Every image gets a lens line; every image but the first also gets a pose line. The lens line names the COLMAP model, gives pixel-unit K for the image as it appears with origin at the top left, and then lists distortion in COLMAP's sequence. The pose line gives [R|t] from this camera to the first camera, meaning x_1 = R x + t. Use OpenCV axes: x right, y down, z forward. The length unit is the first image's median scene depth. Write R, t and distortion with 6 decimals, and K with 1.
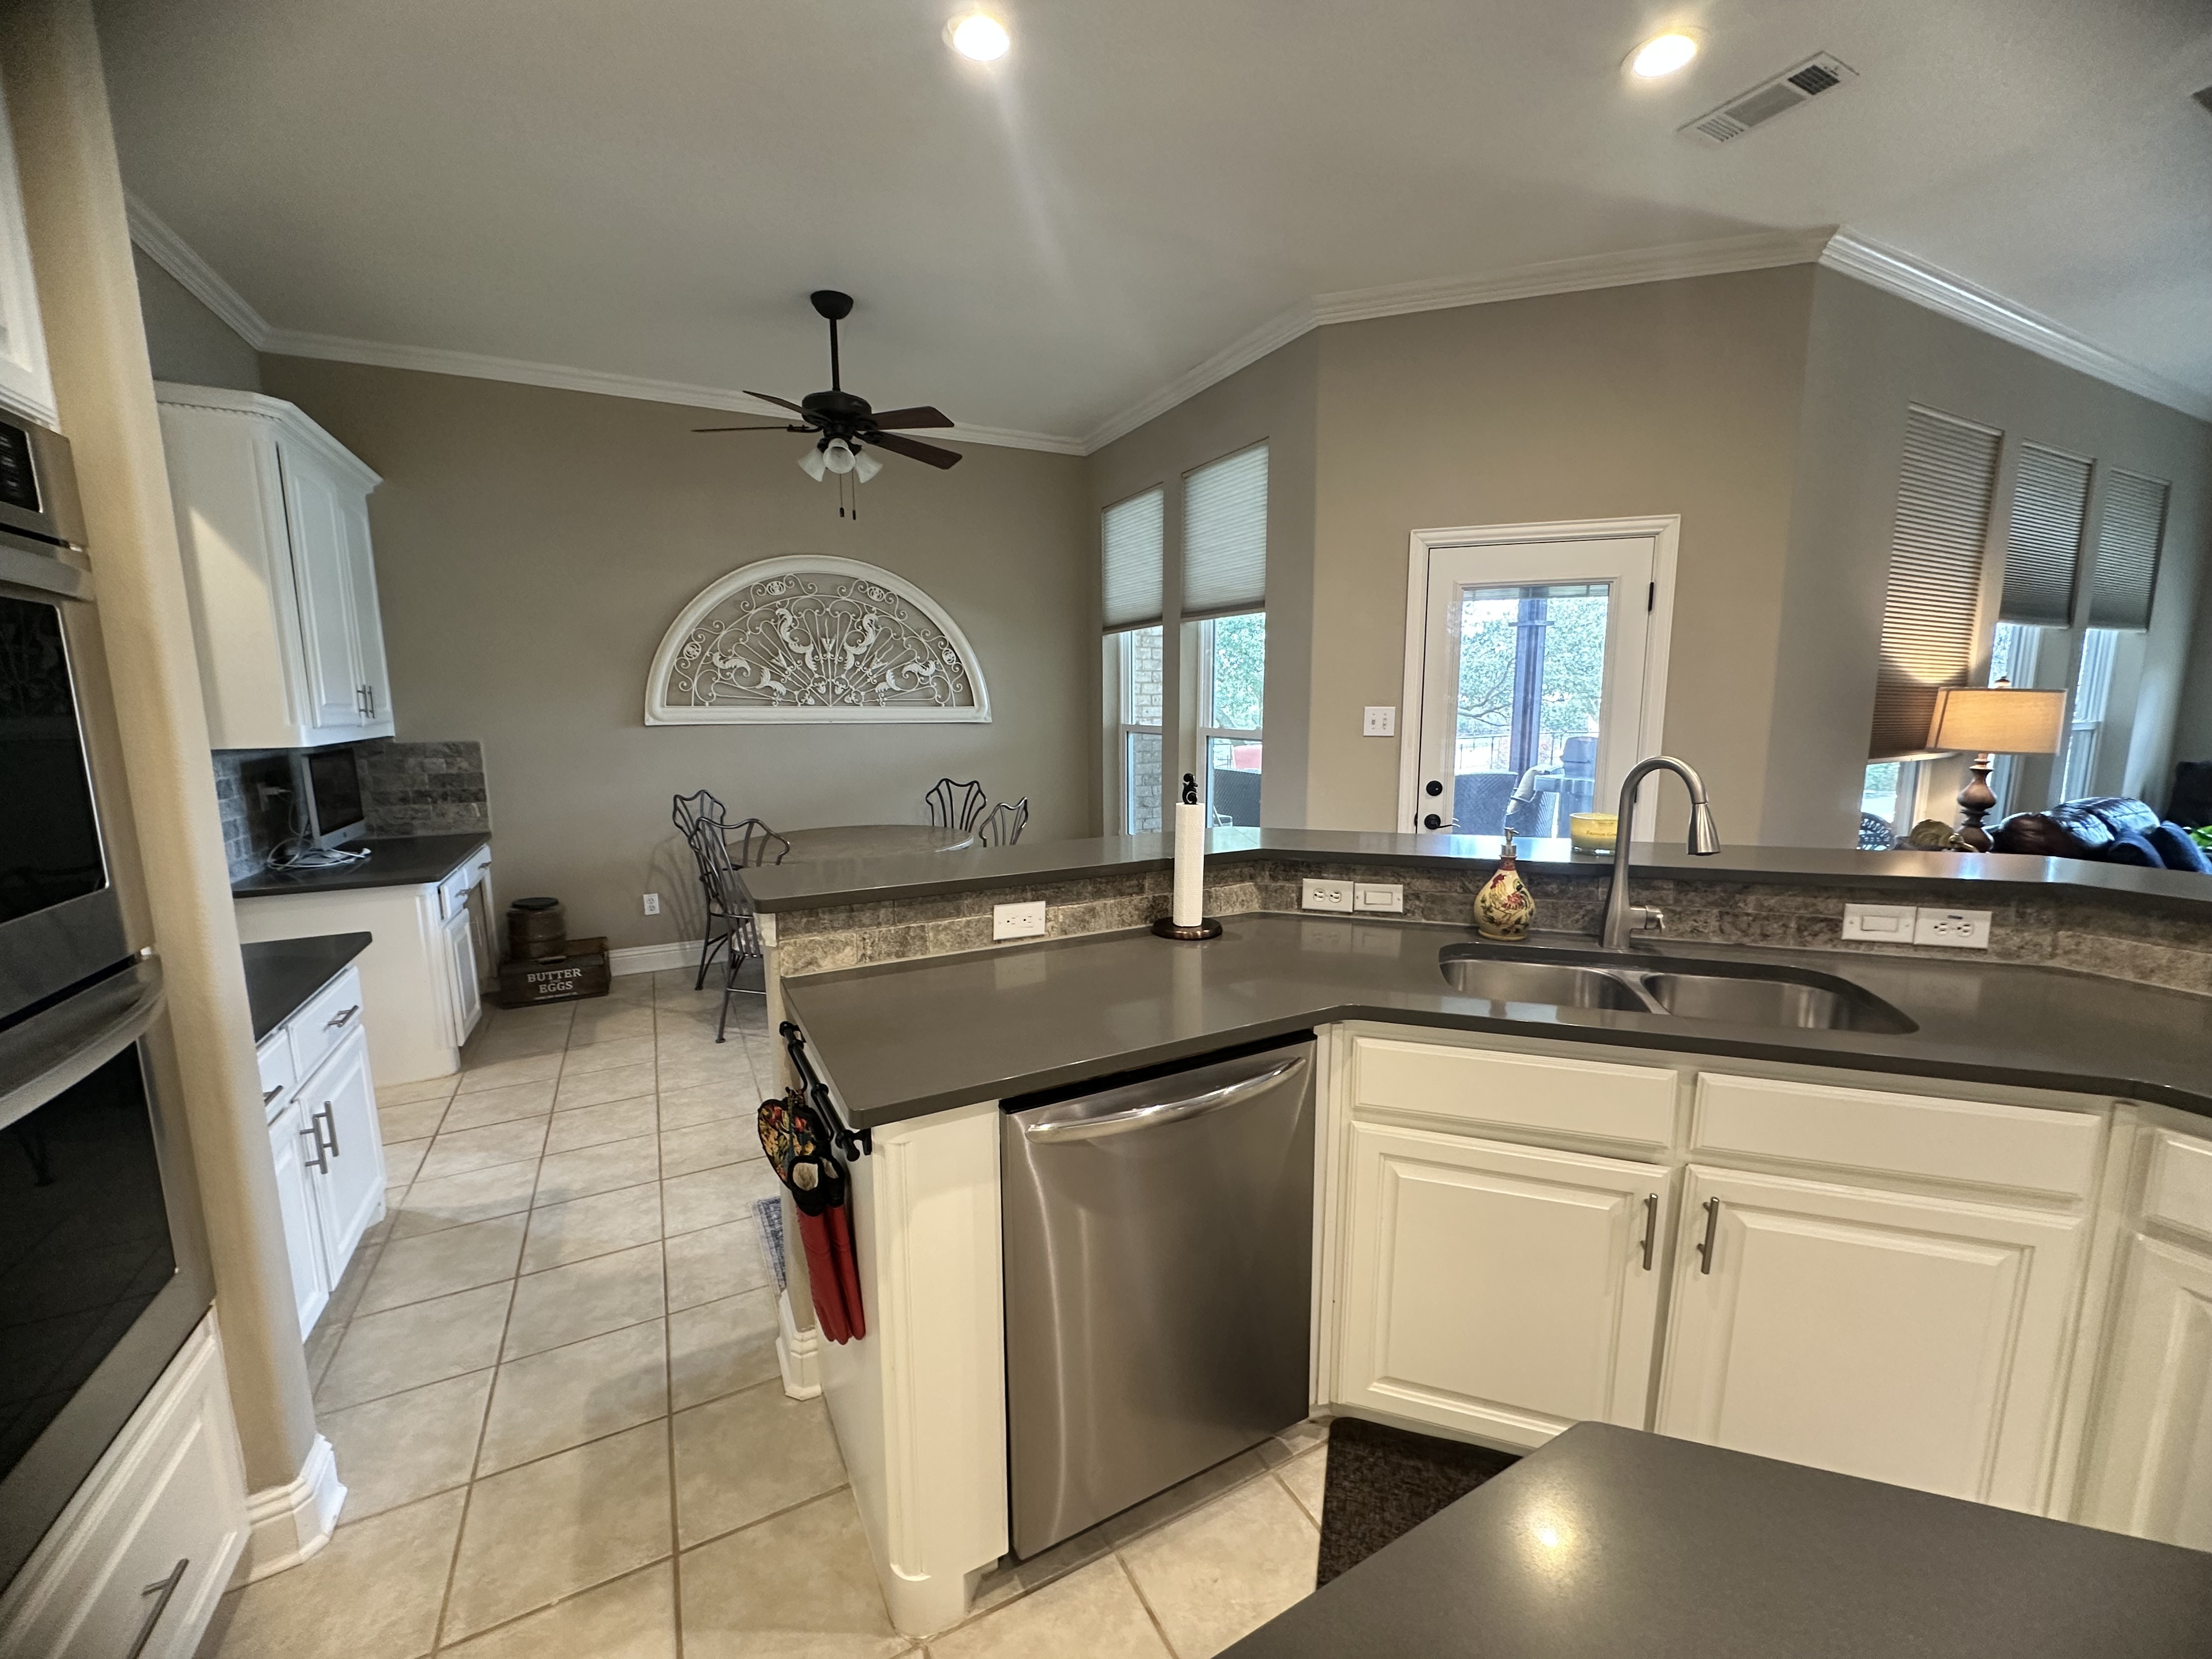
lens RADIAL K [[878.8, 0, 1103.9], [0, 878.8, 830.1], [0, 0, 1]] dist [-0.000759, 0.000179]
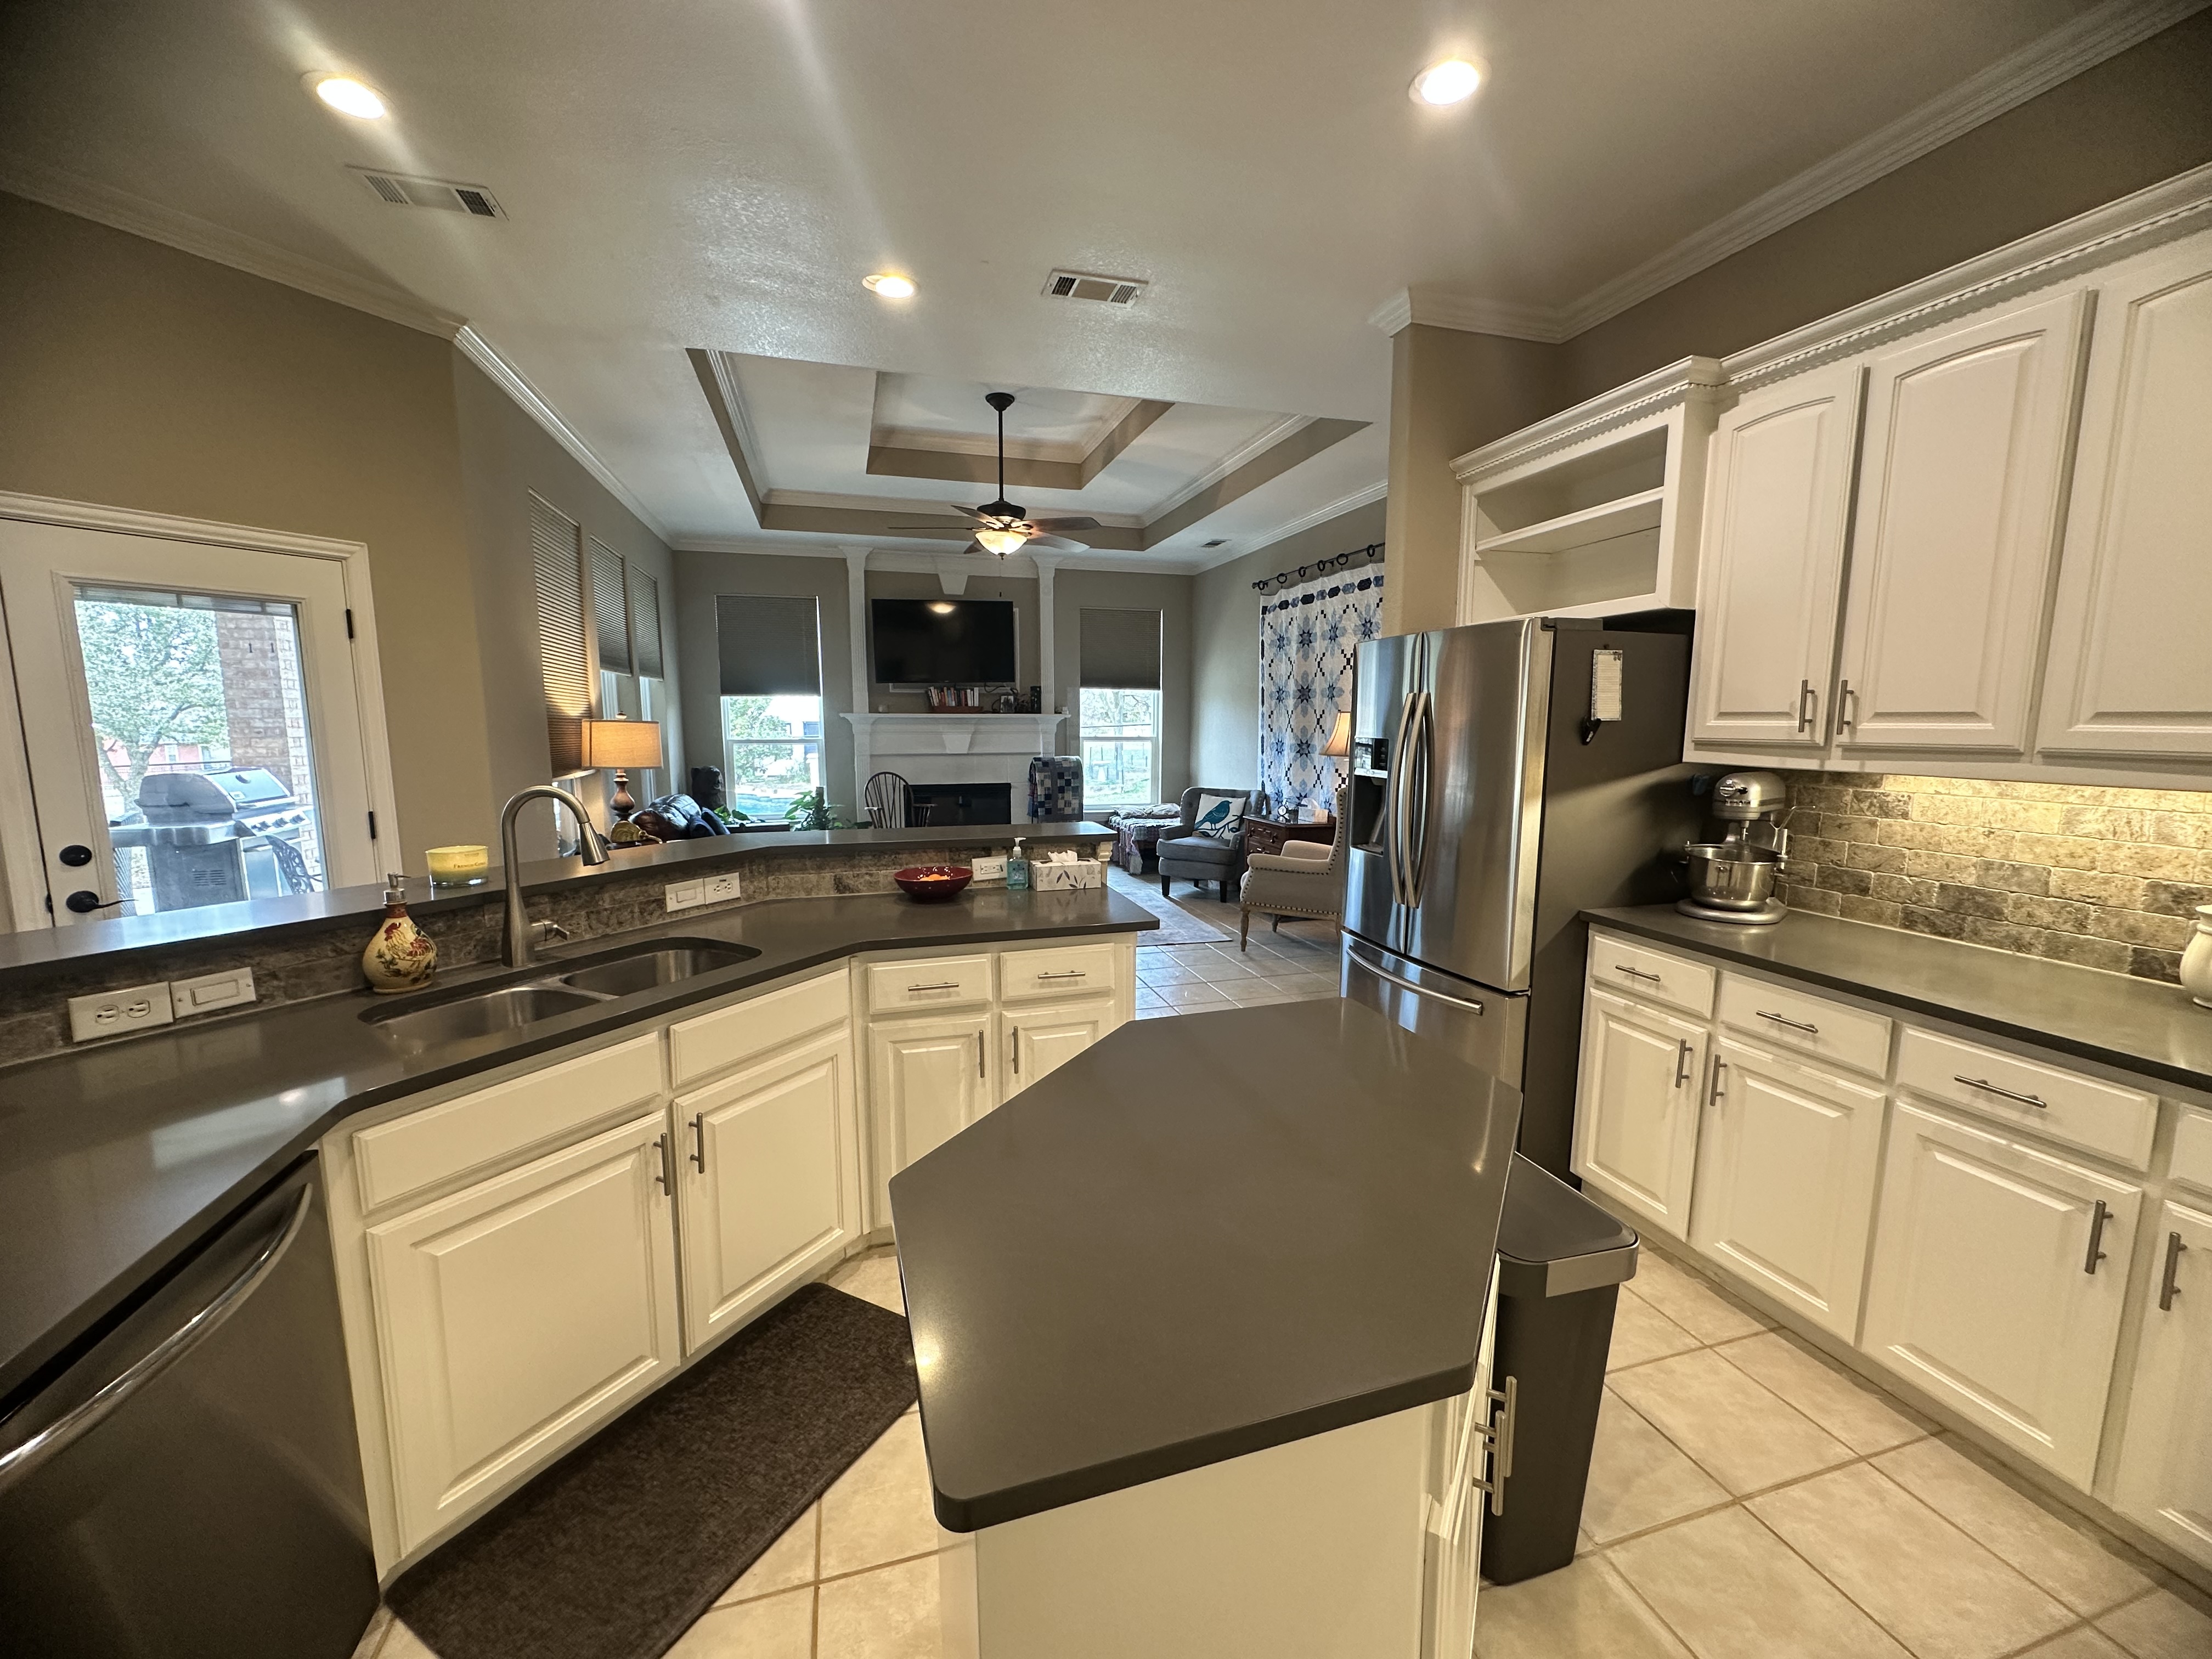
lens RADIAL K [[878.8, 0, 1099.9], [0, 878.8, 835.9], [0, 0, 1]] dist [-0.000759, 0.000179]
pose [[0.192302, -0.123895, 0.973484, -0.311831], [0.144560, 0.984752, 0.096772, -0.023804], [-0.970630, 0.122118, 0.207280, 0.068014]]
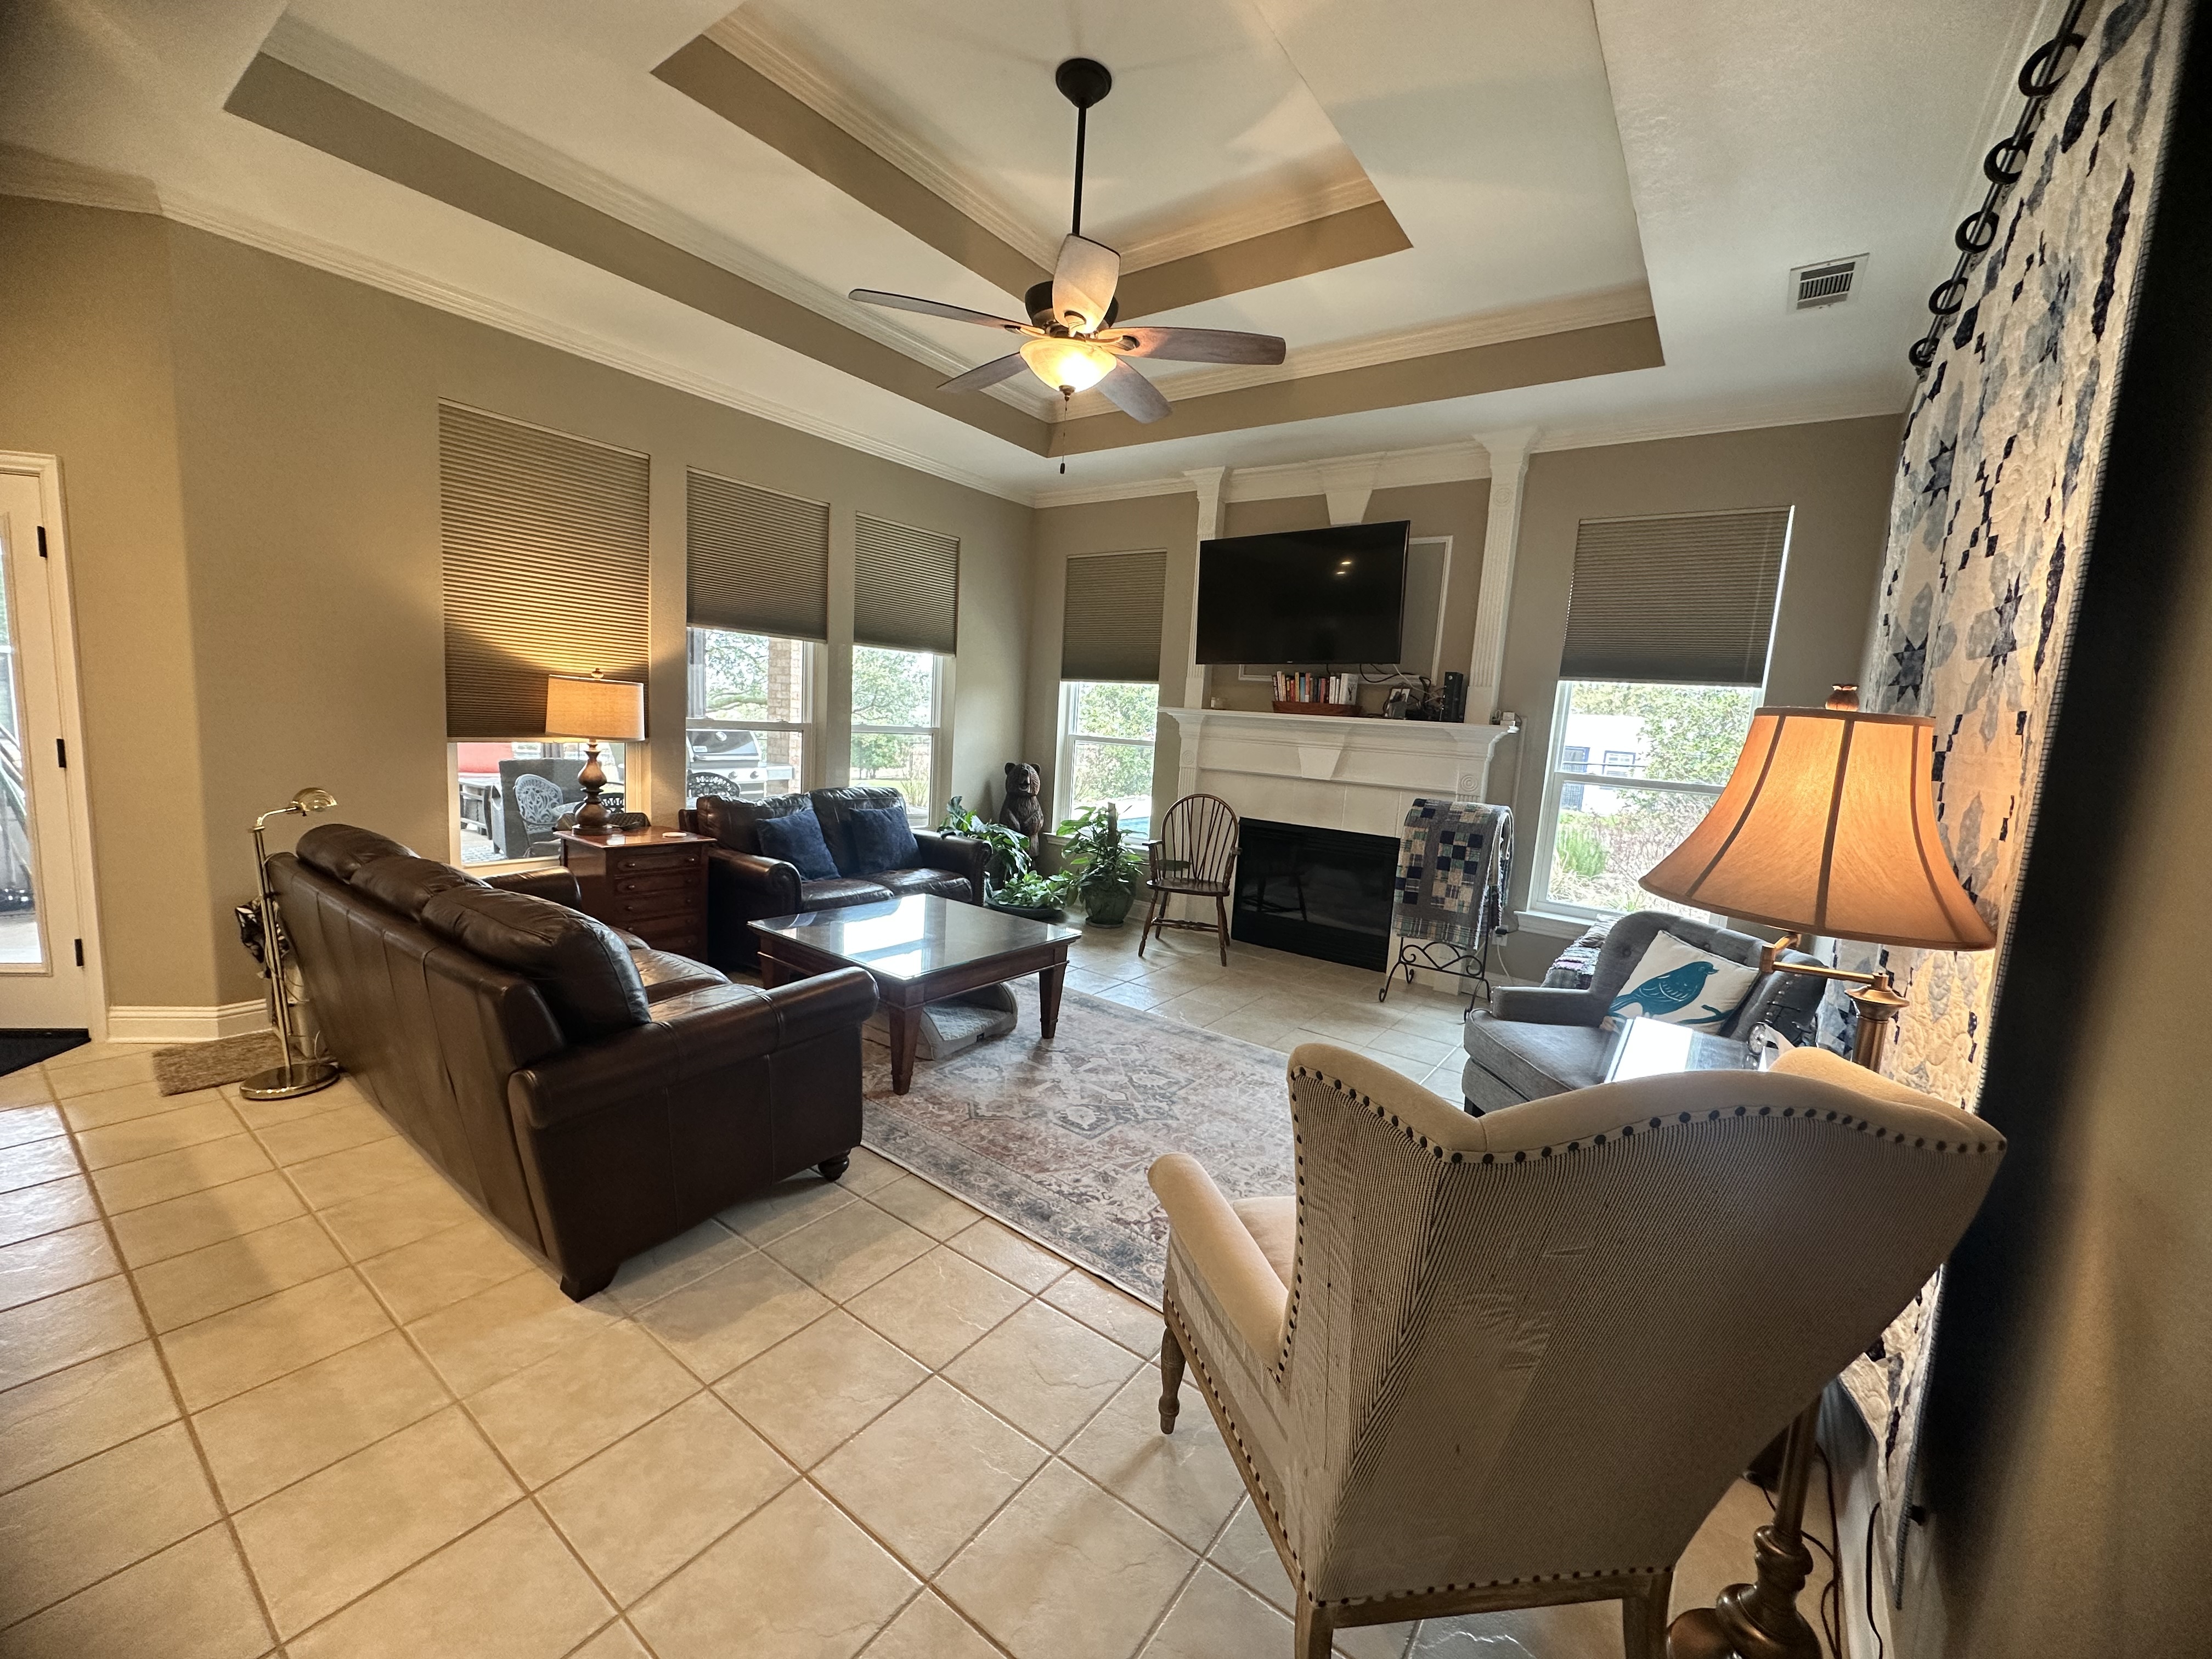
lens RADIAL K [[878.8, 0, 1114.4], [0, 878.8, 821.6], [0, 0, 1]] dist [-0.000759, 0.000179]
pose [[0.889295, 0.005086, 0.457306, 1.976553], [-0.000007, 0.999938, -0.011107, 0.055953], [-0.457334, 0.009874, 0.889240, -0.531716]]
